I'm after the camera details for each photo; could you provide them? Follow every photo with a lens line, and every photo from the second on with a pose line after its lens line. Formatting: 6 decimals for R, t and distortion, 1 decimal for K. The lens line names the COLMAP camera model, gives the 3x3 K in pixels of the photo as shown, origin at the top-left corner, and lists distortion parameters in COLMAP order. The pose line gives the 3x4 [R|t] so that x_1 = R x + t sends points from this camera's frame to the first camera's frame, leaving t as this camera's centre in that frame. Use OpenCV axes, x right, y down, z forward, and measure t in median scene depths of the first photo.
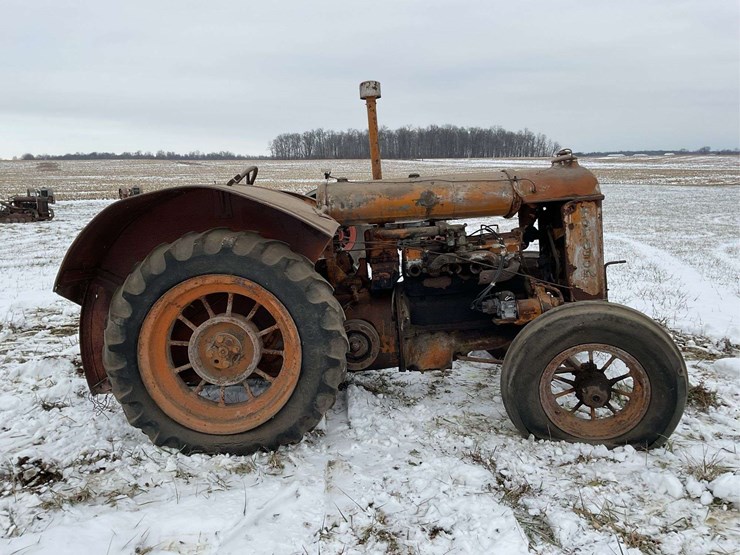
lens RADIAL K [[603.2, 0, 370.0], [0, 603.2, 277.5], [0, 0, 1]] dist [0.090719, -0.170099]
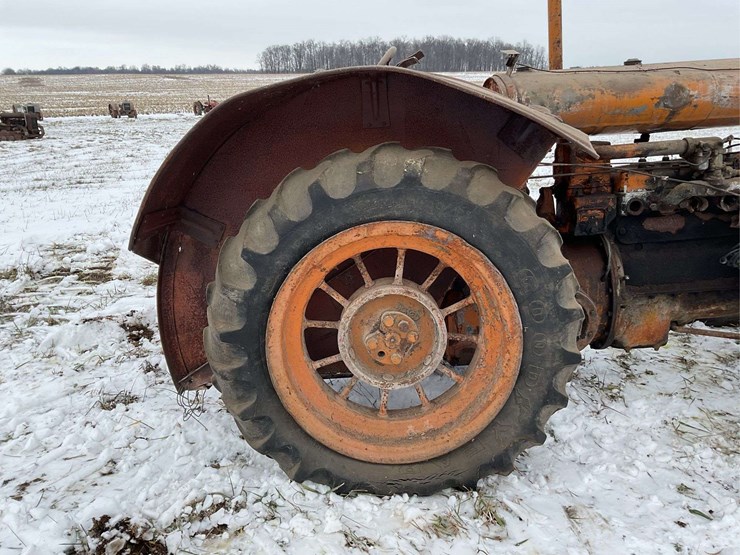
lens RADIAL K [[603.2, 0, 370.0], [0, 603.2, 277.5], [0, 0, 1]] dist [0.090719, -0.170099]
pose [[0.999960, -0.003177, 0.008340, -0.268166], [0.002059, 0.991418, 0.130713, -0.026640], [-0.008684, -0.130691, 0.991385, 0.369791]]
